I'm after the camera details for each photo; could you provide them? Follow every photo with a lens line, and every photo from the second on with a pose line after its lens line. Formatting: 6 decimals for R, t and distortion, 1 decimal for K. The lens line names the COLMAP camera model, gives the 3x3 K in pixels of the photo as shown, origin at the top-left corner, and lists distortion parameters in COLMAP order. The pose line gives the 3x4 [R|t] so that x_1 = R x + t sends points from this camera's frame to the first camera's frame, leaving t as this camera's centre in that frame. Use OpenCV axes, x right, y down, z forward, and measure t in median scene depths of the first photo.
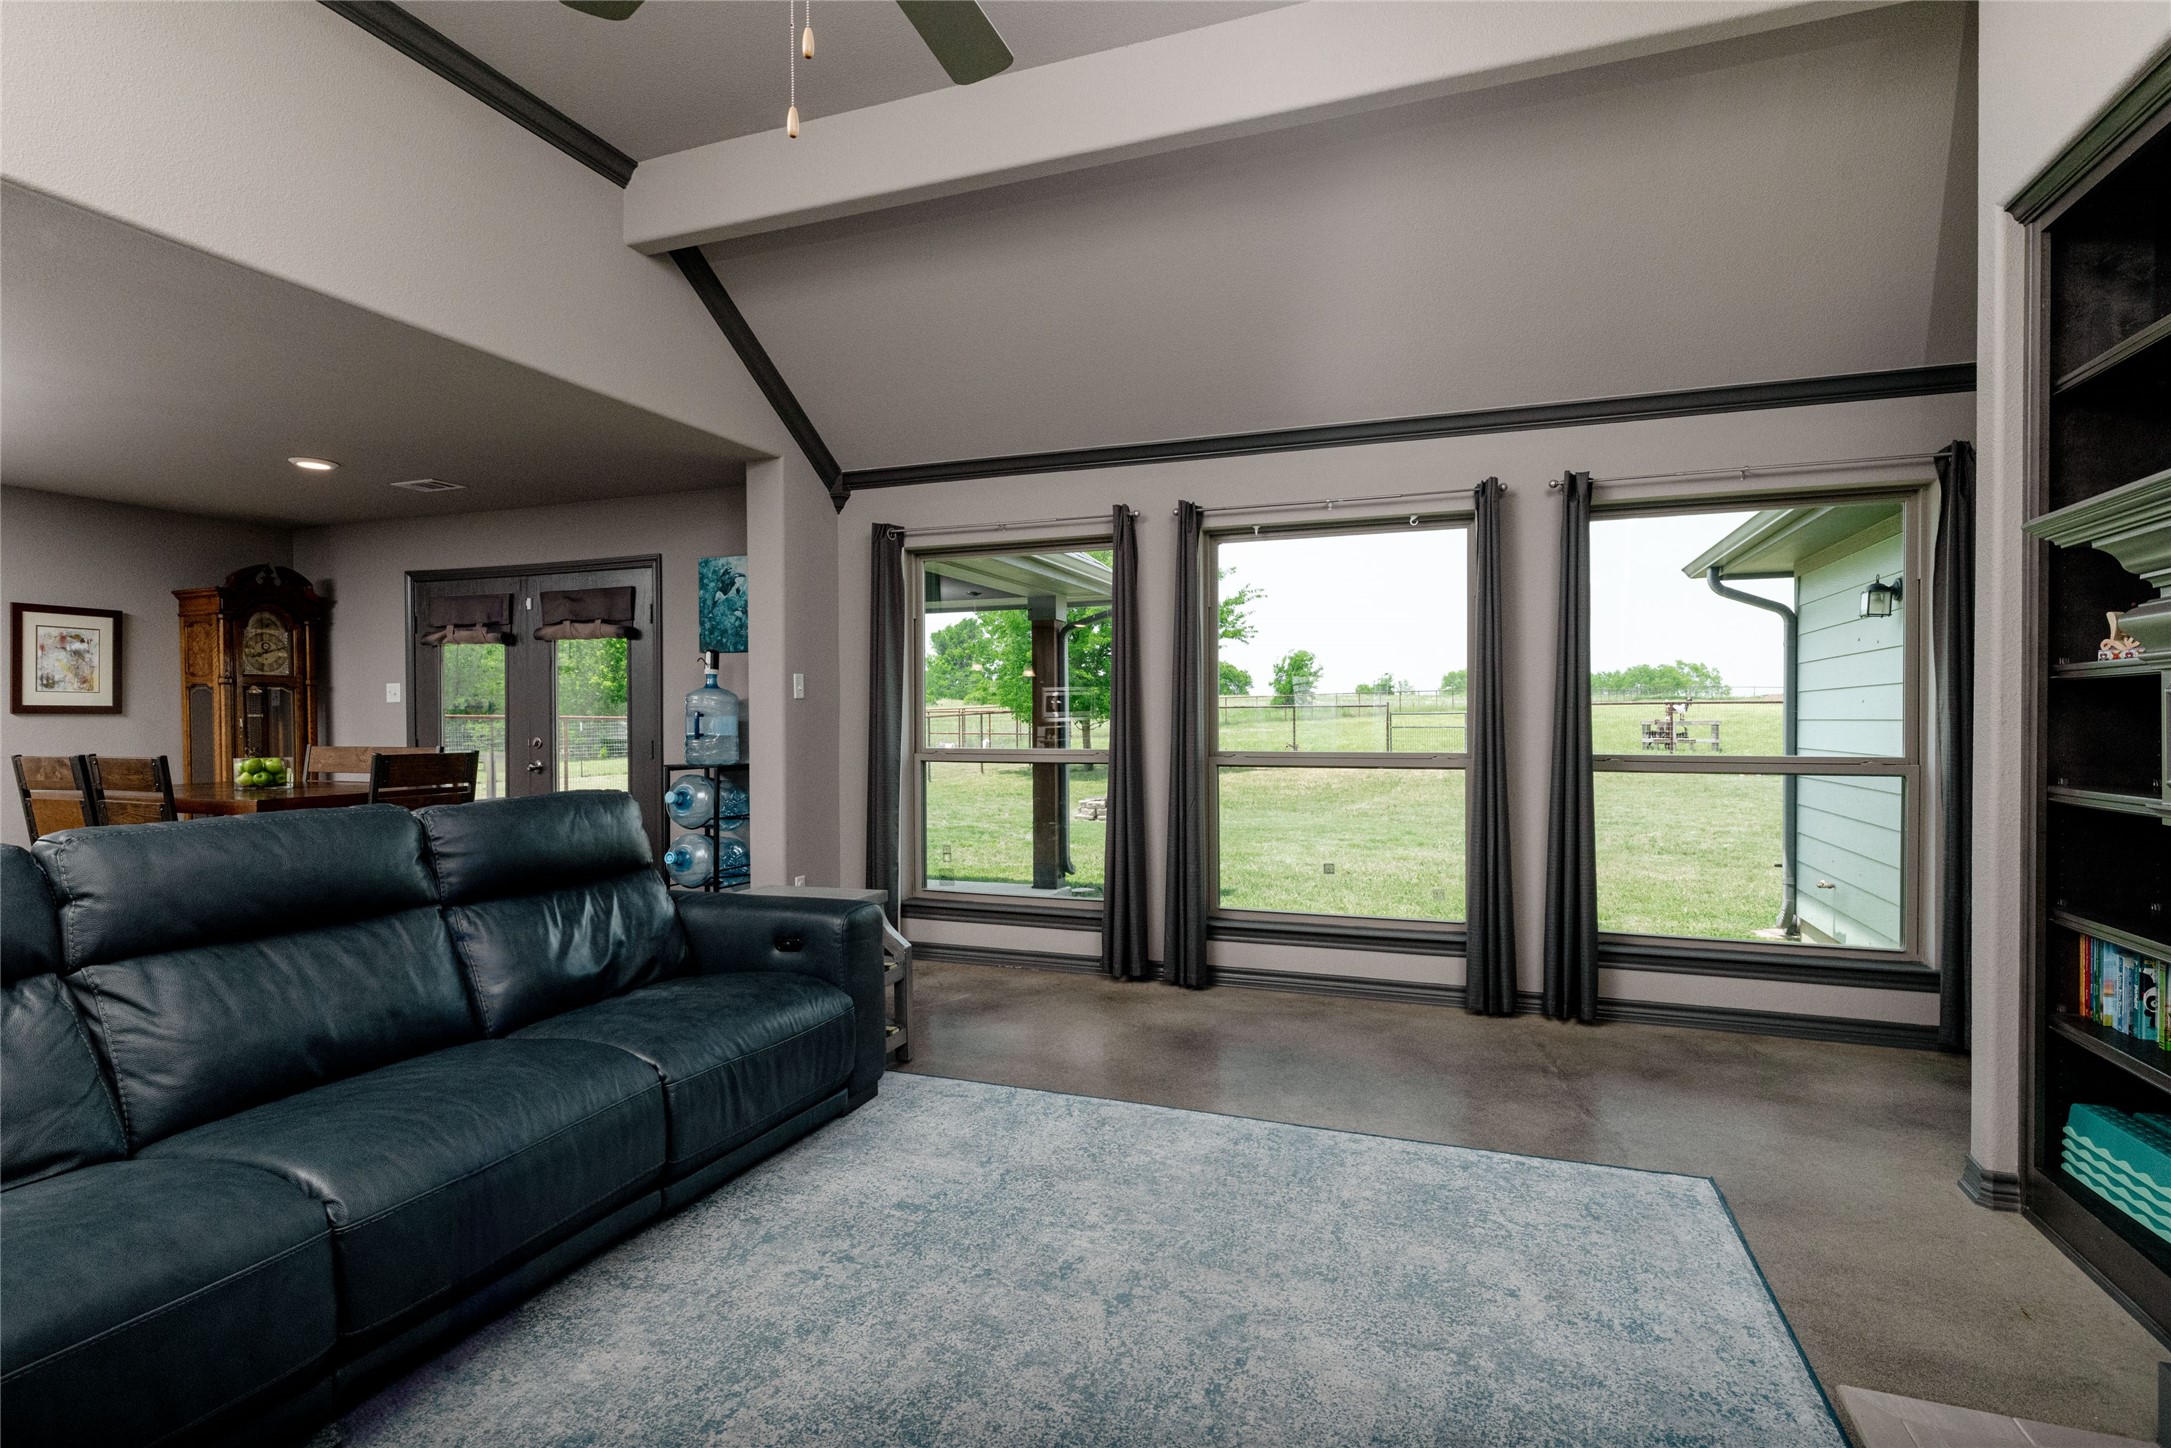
lens RADIAL K [[1053.5, 0, 1083.3], [0, 1053.5, 723.6], [0, 0, 1]] dist [0.000071, -0.000219]
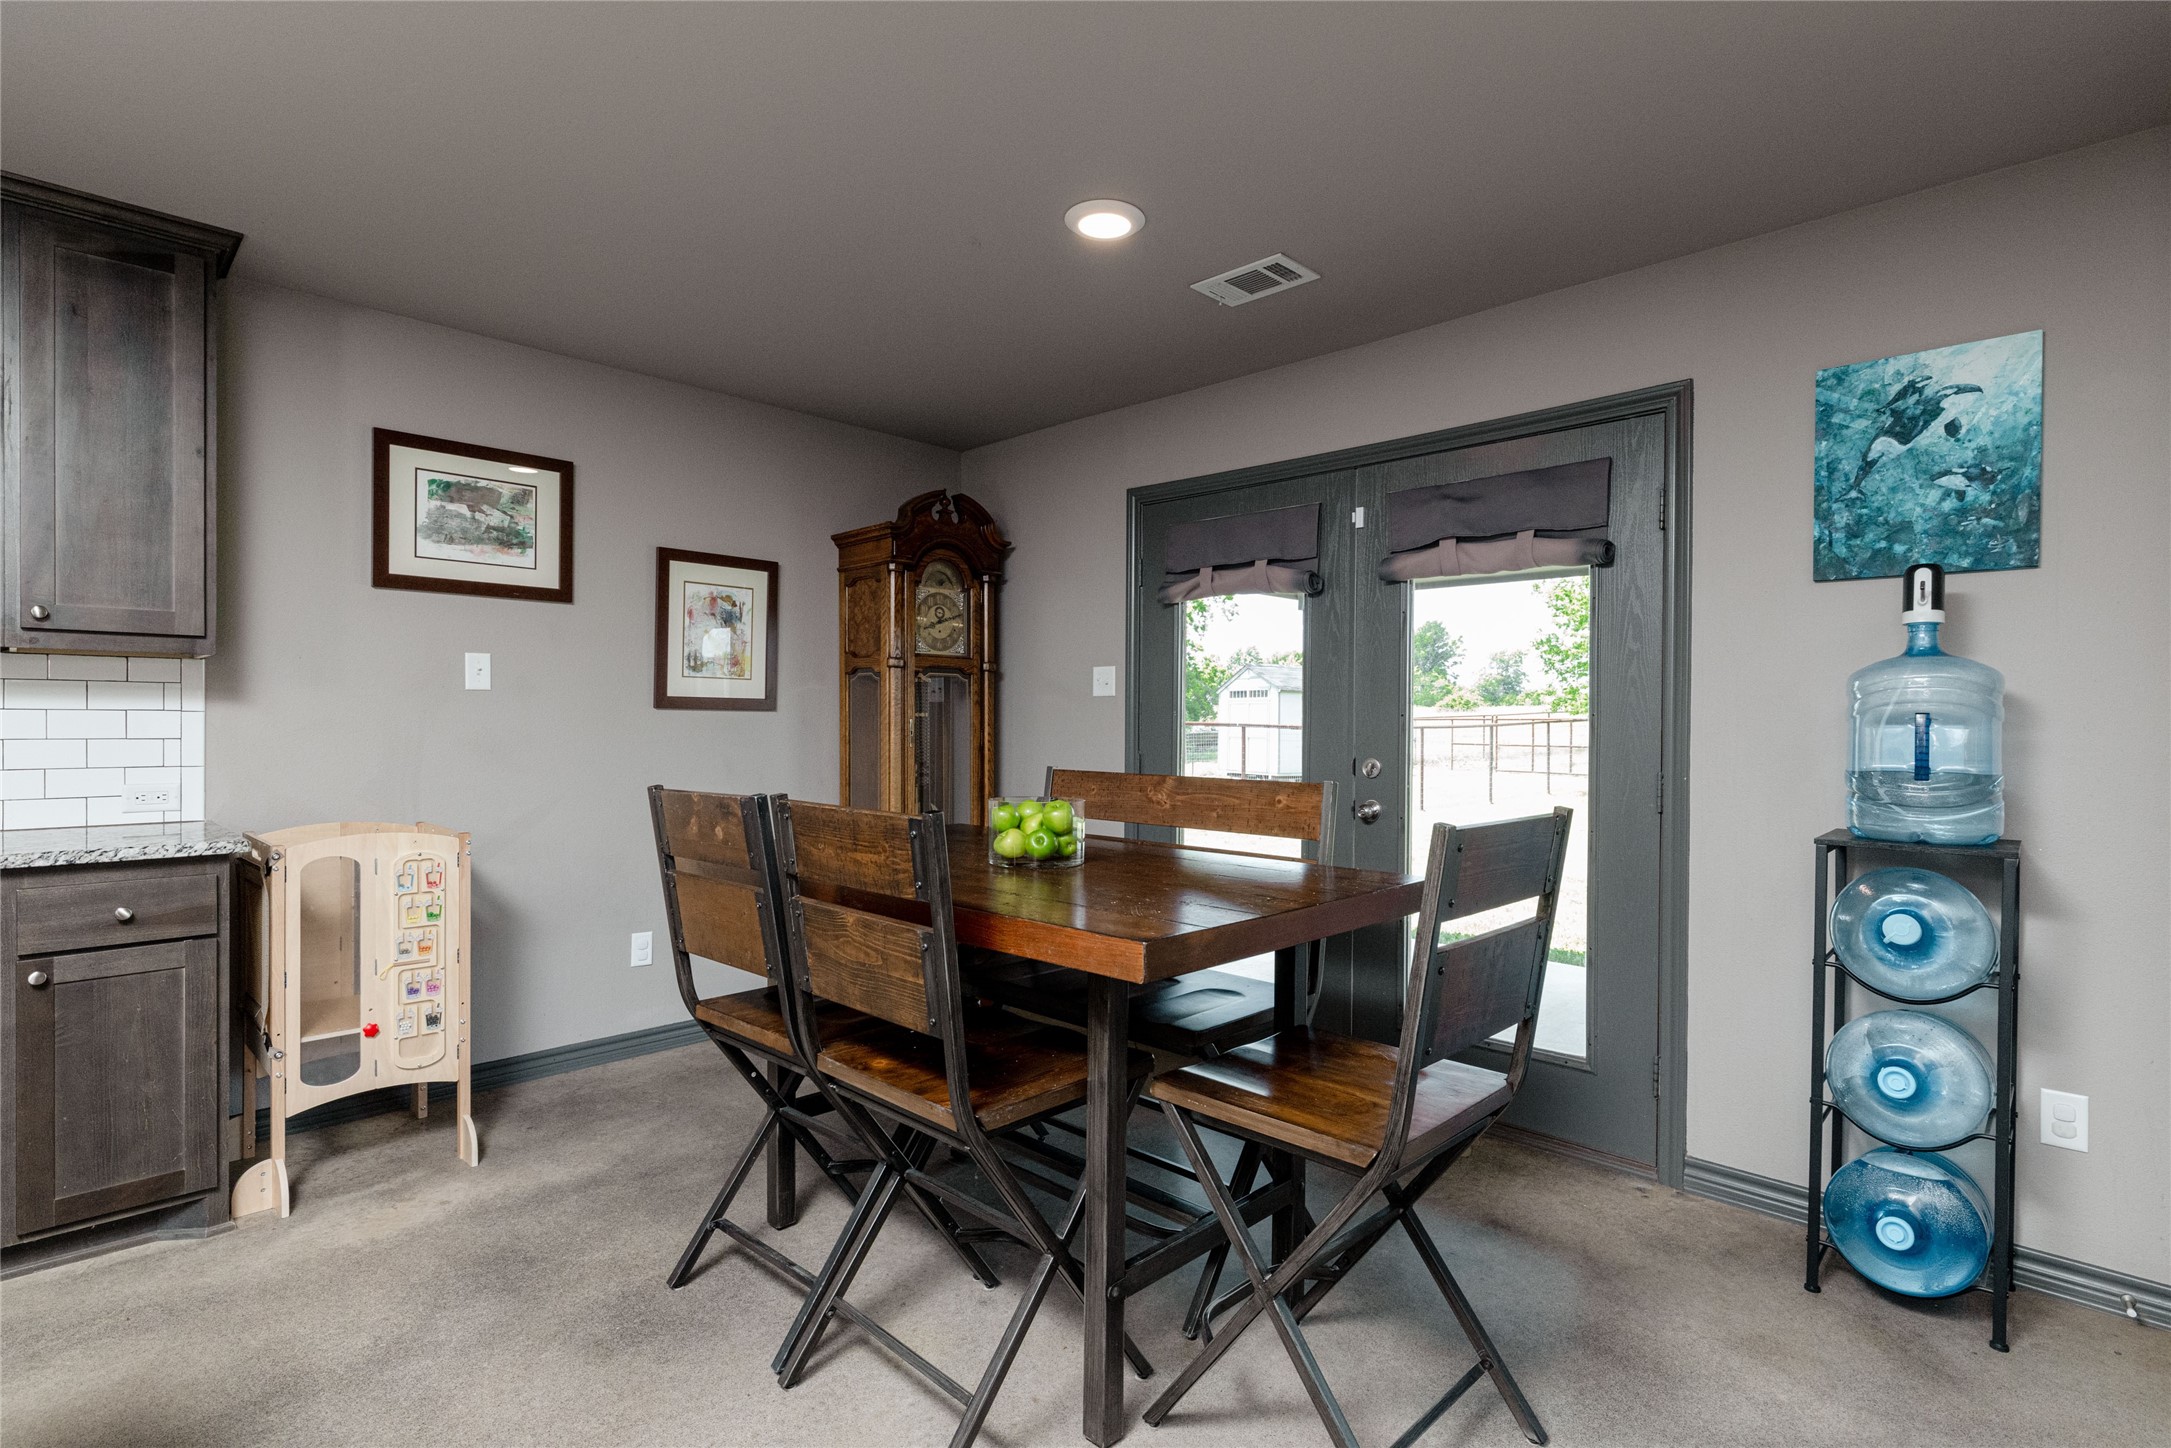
lens RADIAL K [[1053.5, 0, 1079.6], [0, 1053.5, 722.6], [0, 0, 1]] dist [0.000071, -0.000219]
pose [[0.914210, 0.011509, -0.405077, -0.472698], [-0.014762, 0.999879, -0.004906, -0.000690], [0.404972, 0.010464, 0.914269, 0.471249]]
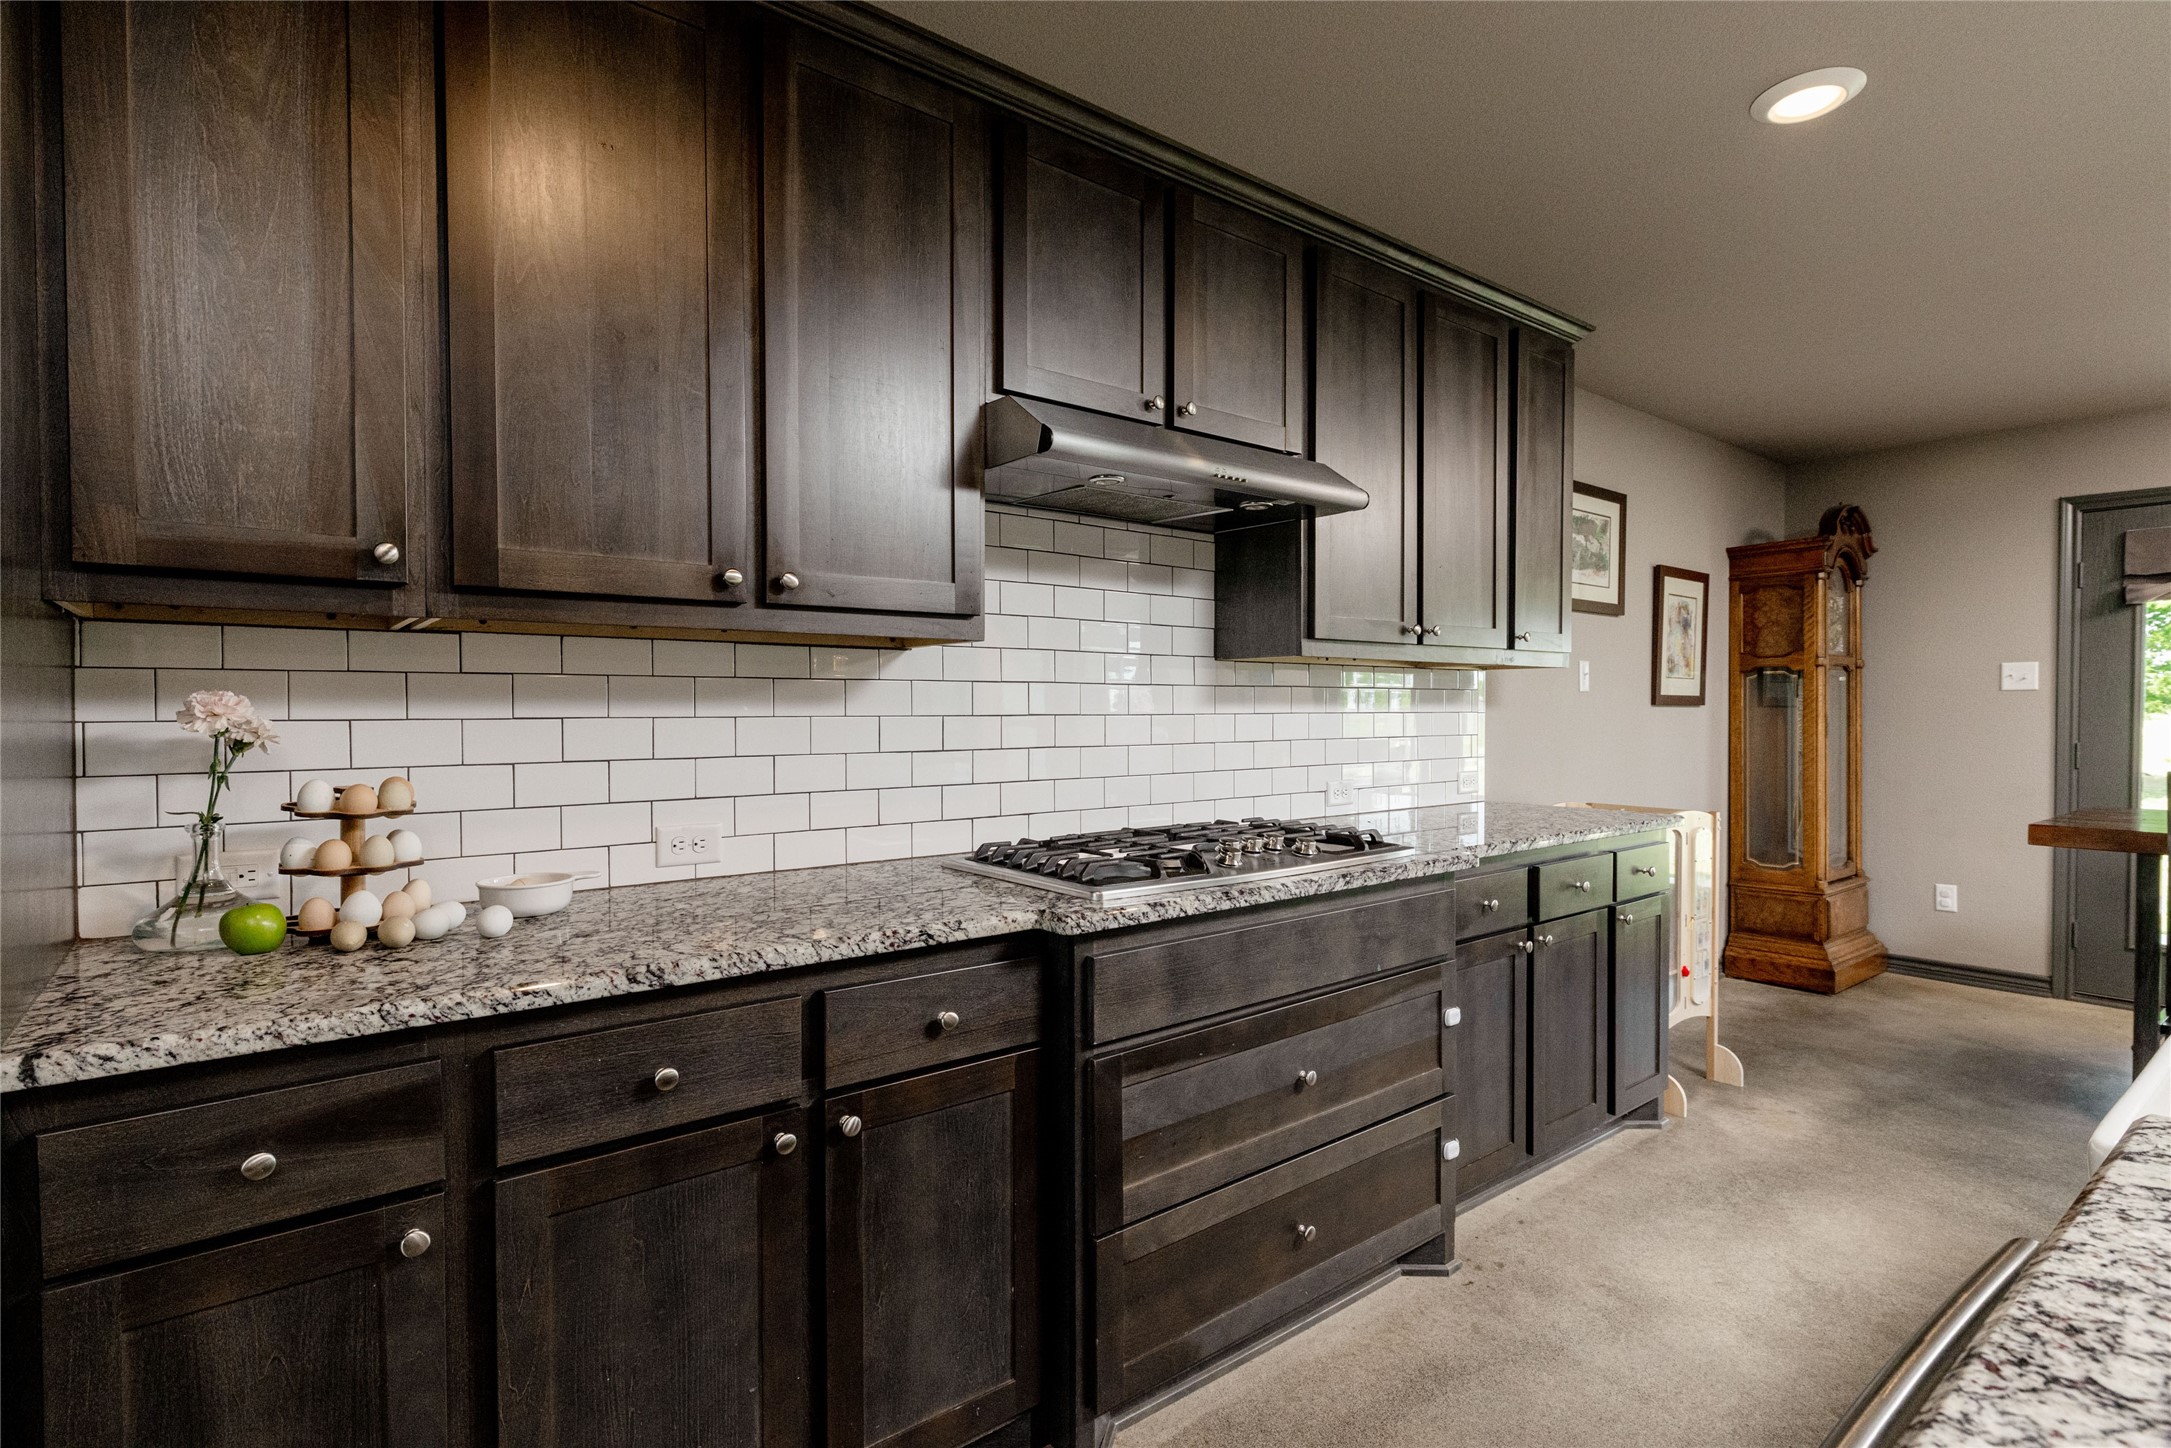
lens RADIAL K [[1053.5, 0, 1080.6], [0, 1053.5, 724.0], [0, 0, 1]] dist [0.000071, -0.000219]
pose [[0.854970, 0.008653, -0.518605, -0.955666], [-0.005785, 0.999958, 0.007147, 0.001391], [0.518645, -0.003110, 0.854984, 0.094822]]
